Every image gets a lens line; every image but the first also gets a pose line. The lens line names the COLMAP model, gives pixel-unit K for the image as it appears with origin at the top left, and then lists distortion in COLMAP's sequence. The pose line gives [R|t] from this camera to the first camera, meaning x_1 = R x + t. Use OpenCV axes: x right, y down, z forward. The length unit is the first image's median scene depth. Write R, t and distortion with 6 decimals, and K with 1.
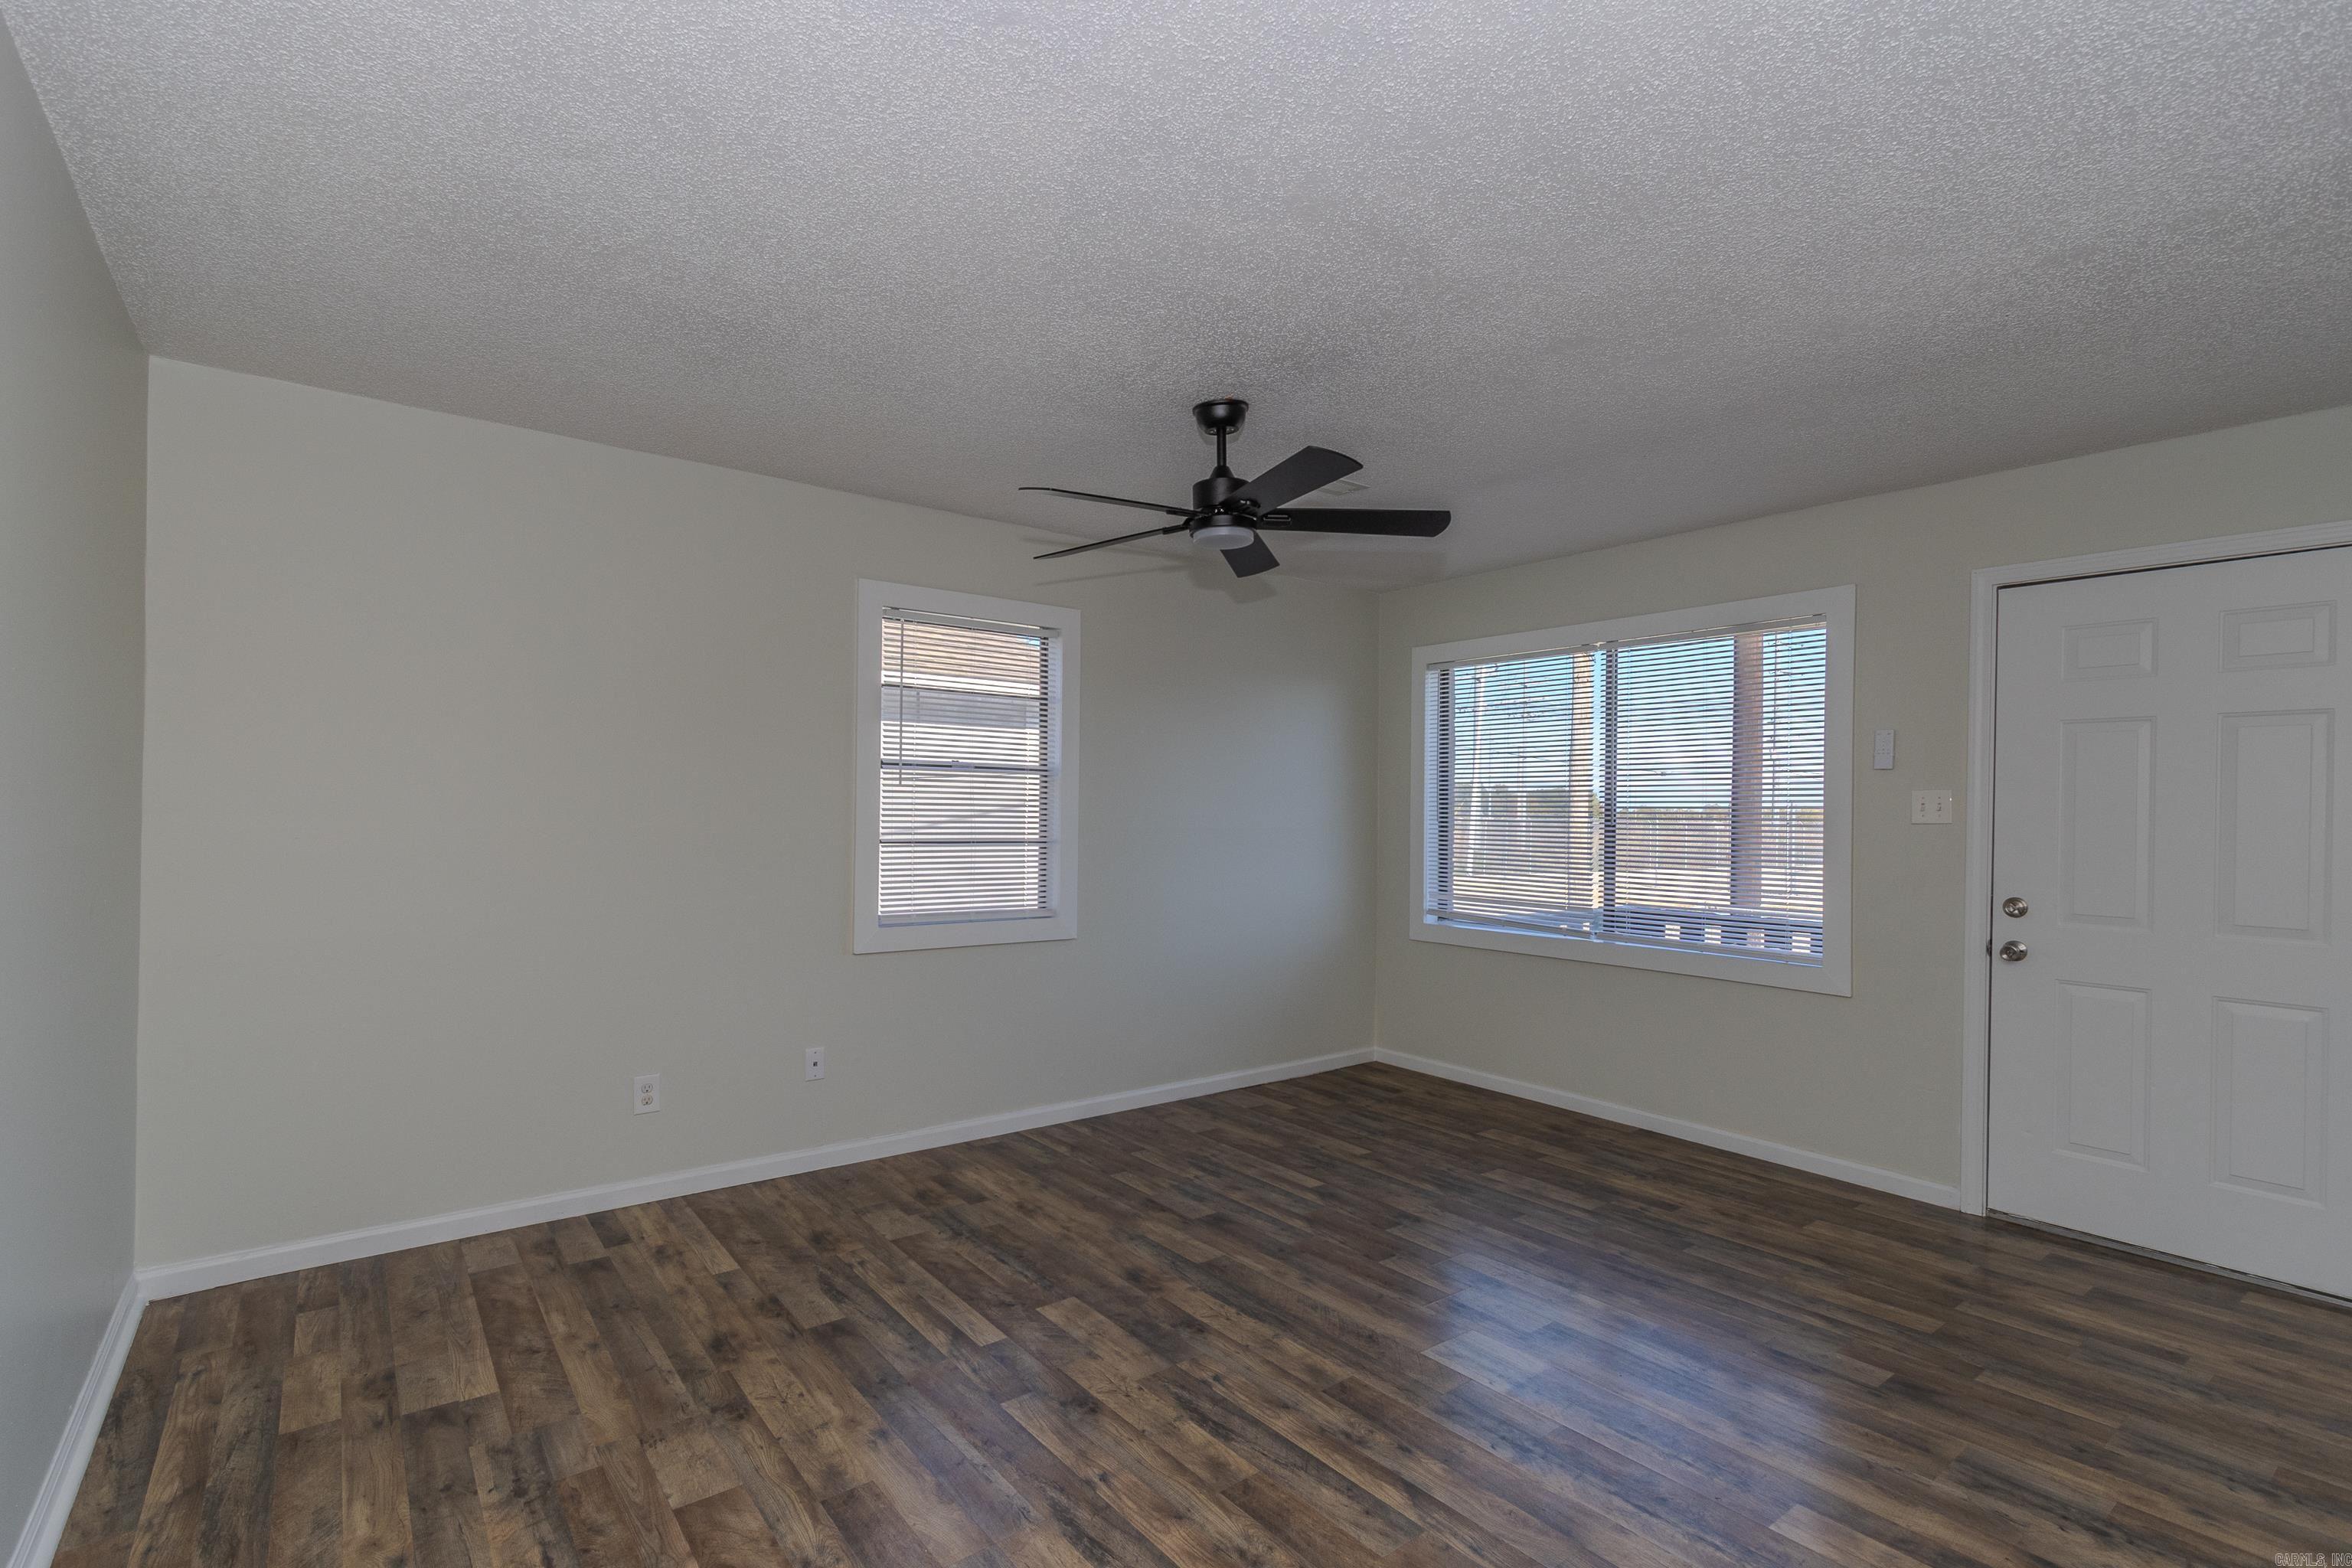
lens RADIAL K [[1091.8, 0, 1146.6], [0, 1091.8, 798.3], [0, 0, 1]] dist [0.014699, -0.004944]
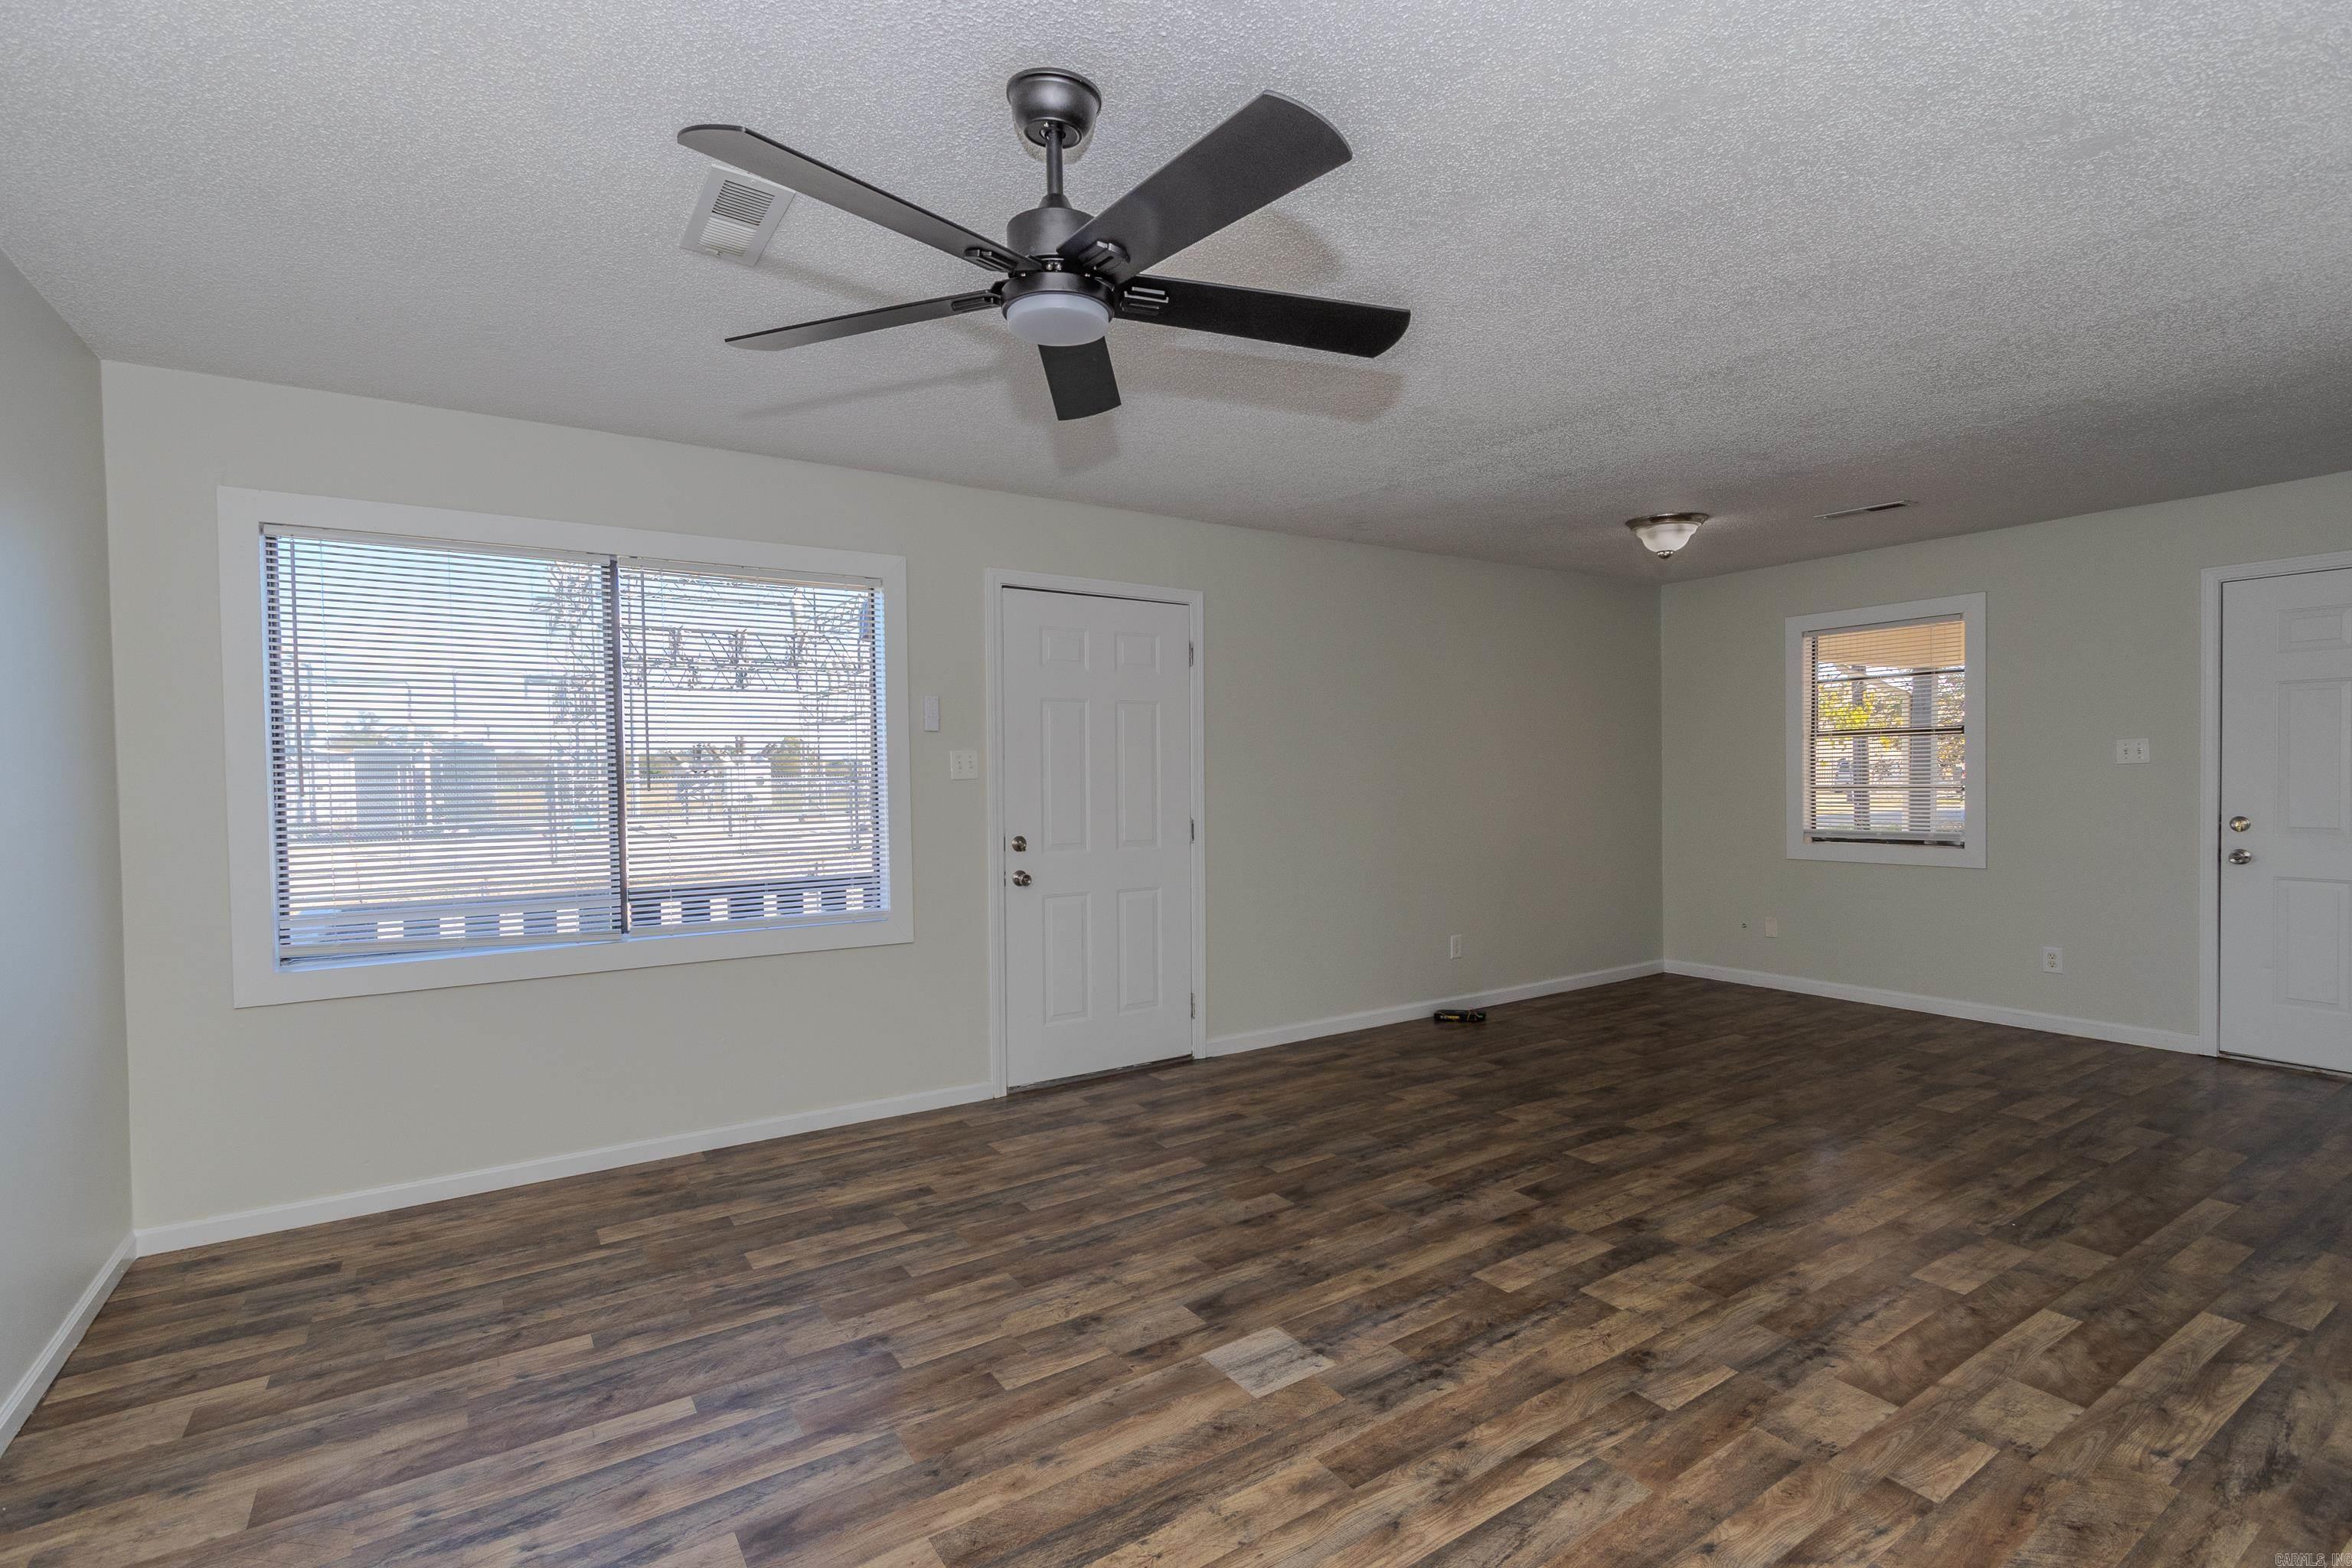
lens RADIAL K [[1091.8, 0, 1160.4], [0, 1091.8, 802.3], [0, 0, 1]] dist [0.014699, -0.004944]
pose [[0.066246, -0.041059, 0.996958, -0.490801], [0.004345, 0.999155, 0.040860, 0.003756], [-0.997794, 0.001625, 0.066368, 0.844997]]
